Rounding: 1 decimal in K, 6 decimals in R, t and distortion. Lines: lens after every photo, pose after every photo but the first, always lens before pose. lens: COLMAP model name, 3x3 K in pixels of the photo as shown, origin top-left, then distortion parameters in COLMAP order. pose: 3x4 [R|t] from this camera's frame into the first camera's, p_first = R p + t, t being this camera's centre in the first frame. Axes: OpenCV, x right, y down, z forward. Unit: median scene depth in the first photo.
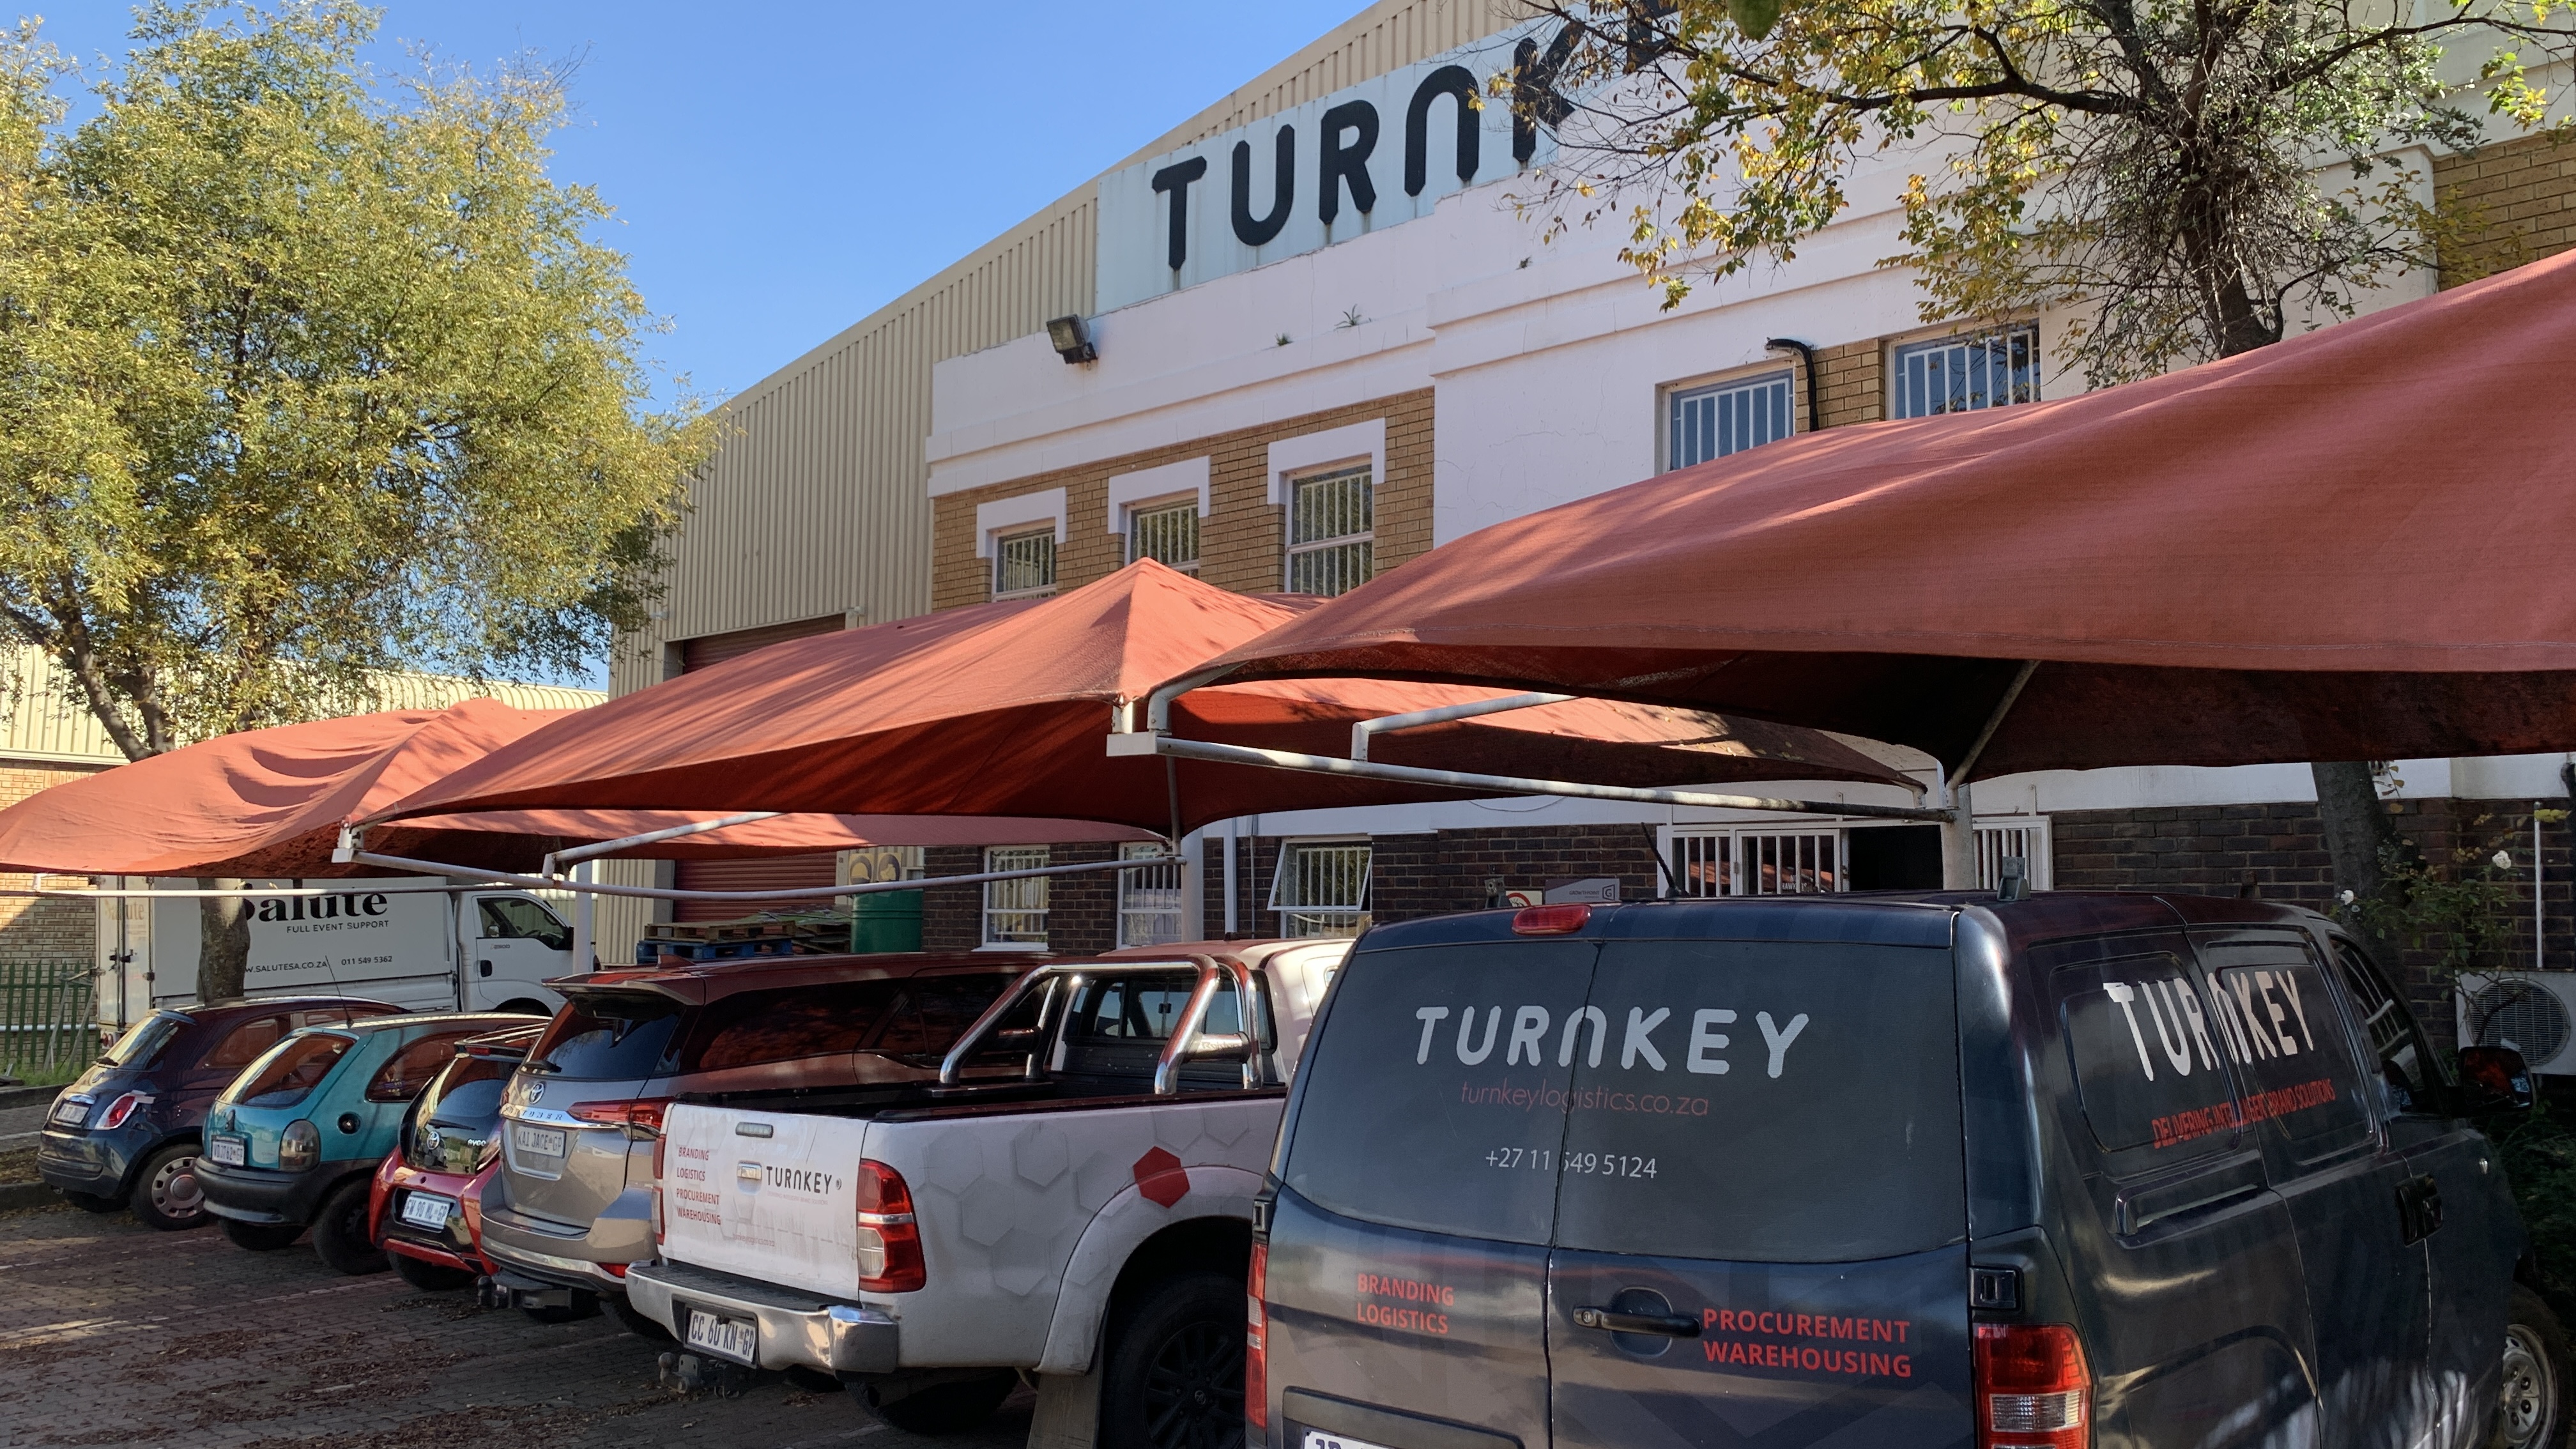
lens RADIAL K [[1949.1, 0, 1303.0], [0, 1949.1, 729.1], [0, 0, 1]] dist [0.053370, -0.067626]
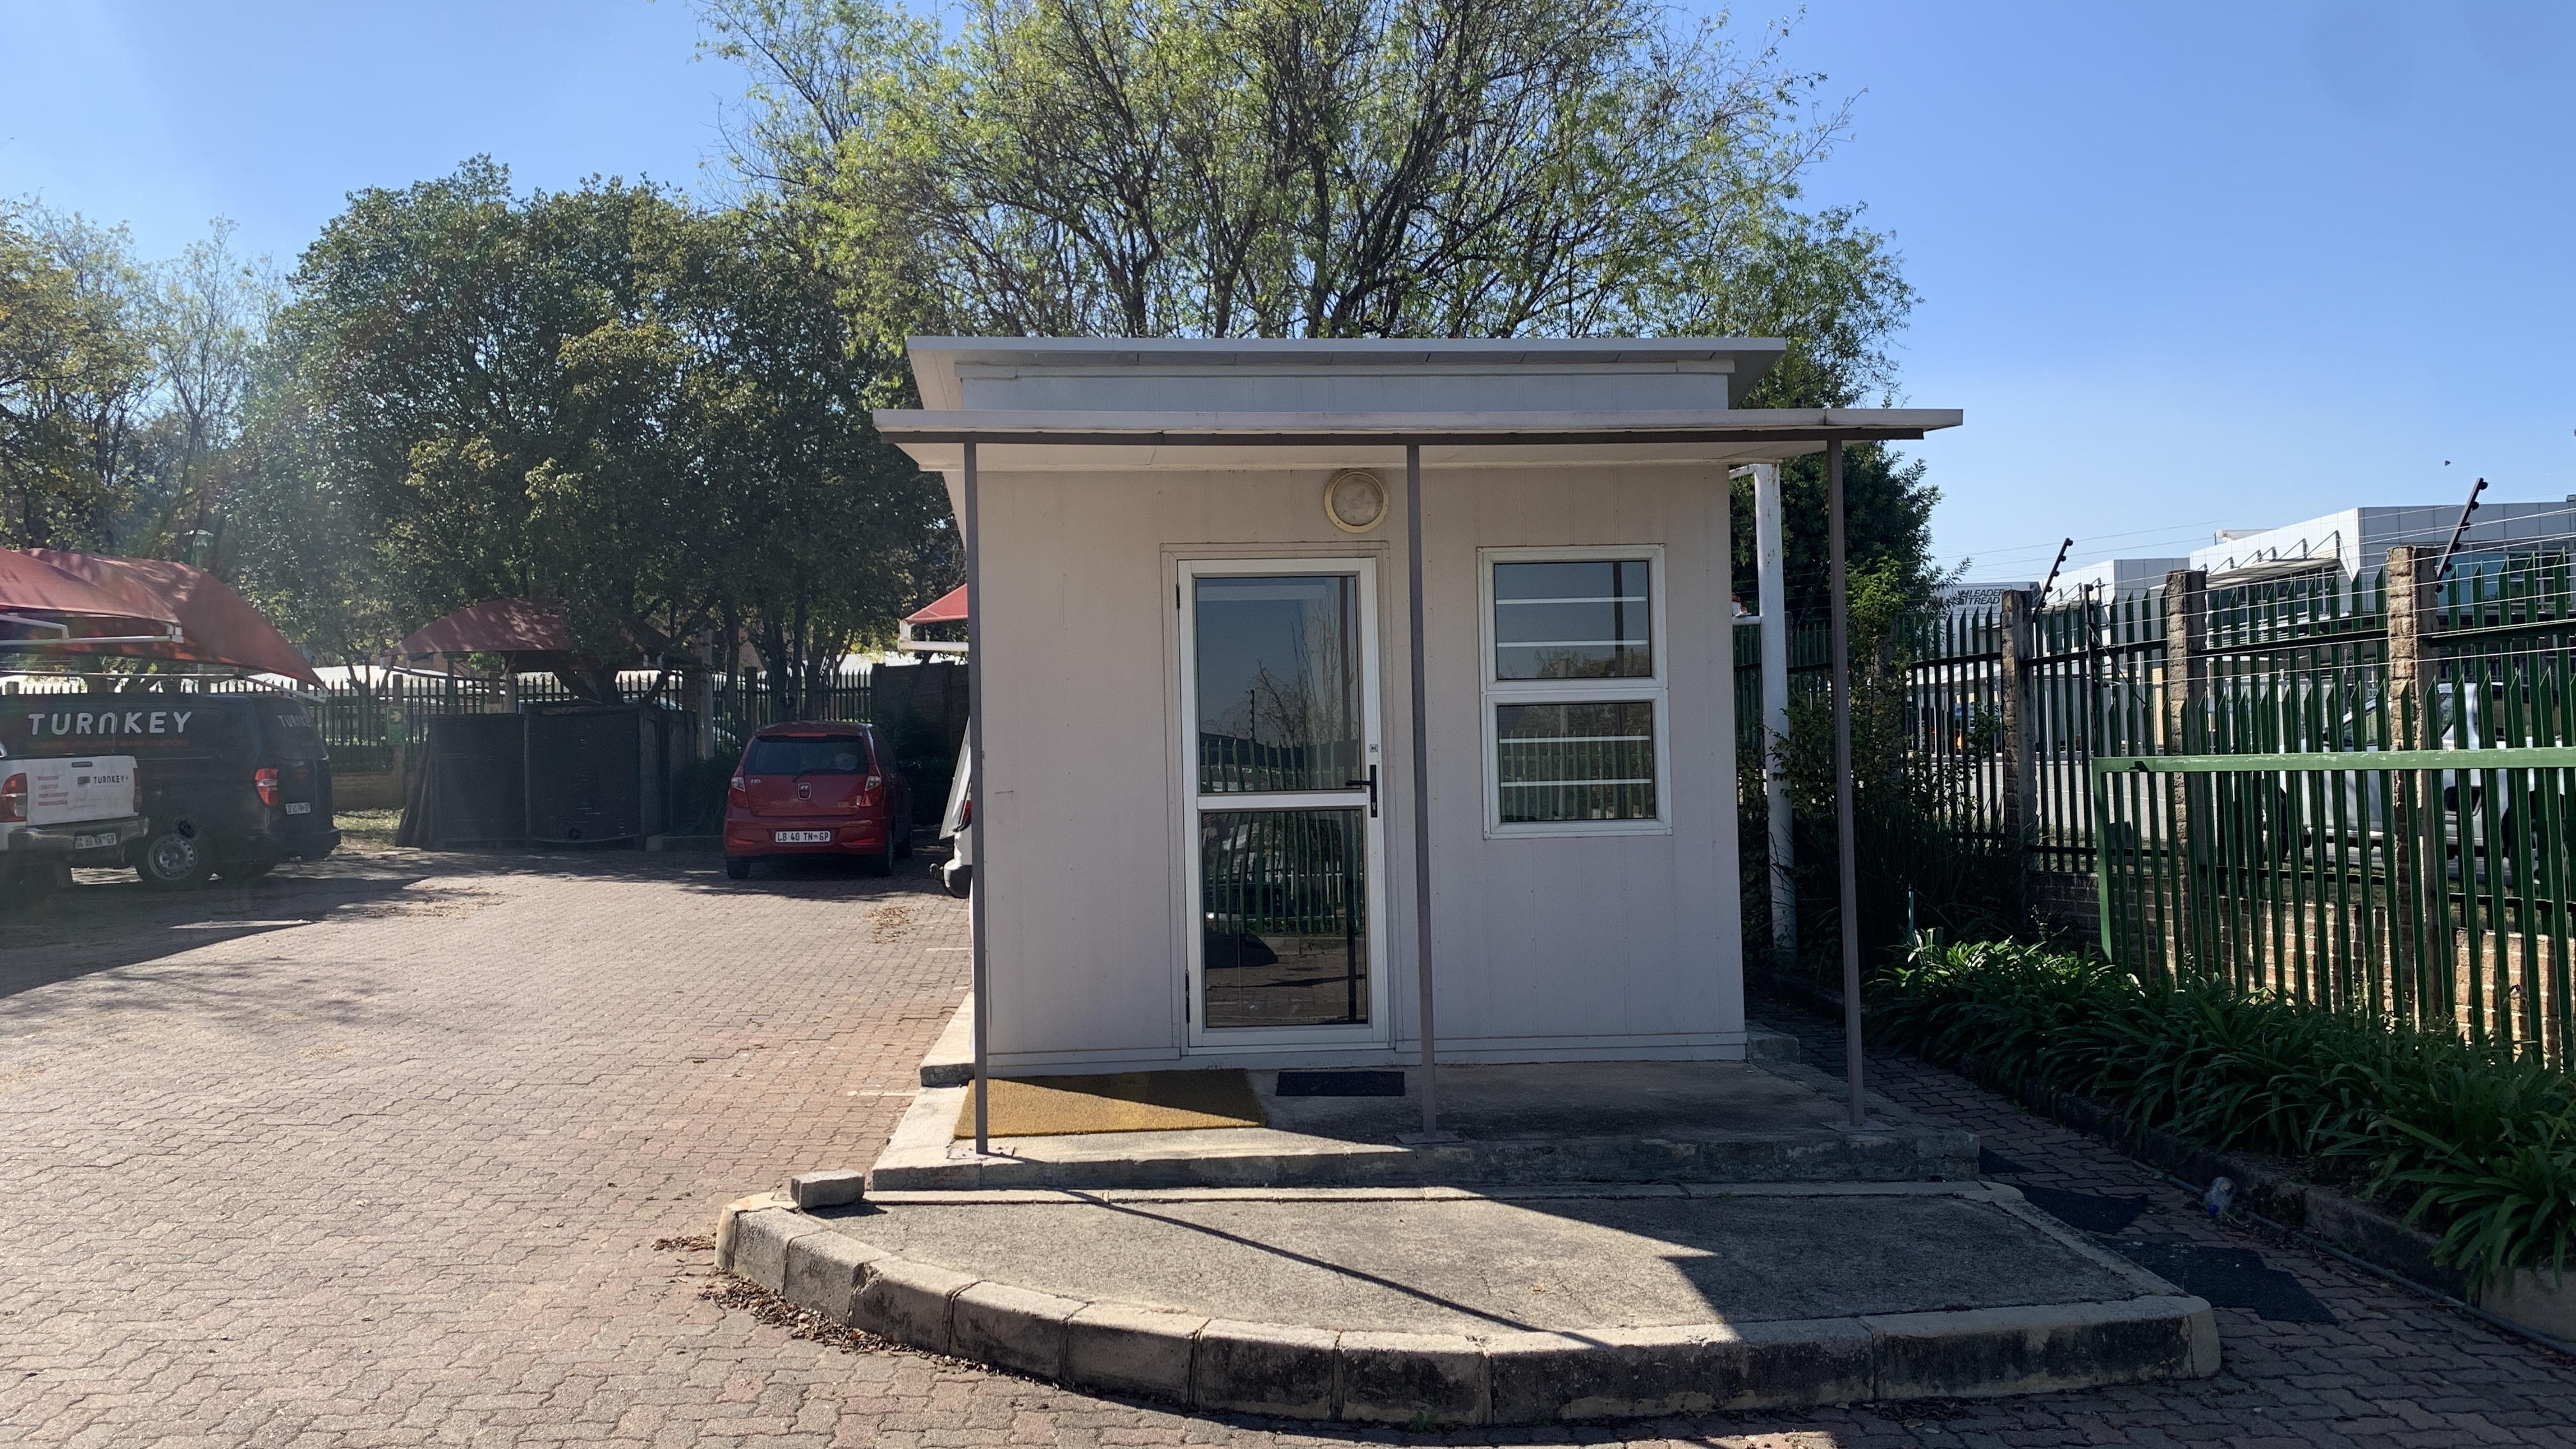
lens RADIAL K [[1949.1, 0, 1290.7], [0, 1949.1, 708.9], [0, 0, 1]] dist [0.053370, -0.067626]
pose [[-0.744726, 0.035559, 0.666422, -1.175672], [-0.044241, 0.993752, -0.102464, 0.131928], [-0.665902, -0.105791, -0.738500, 0.730930]]
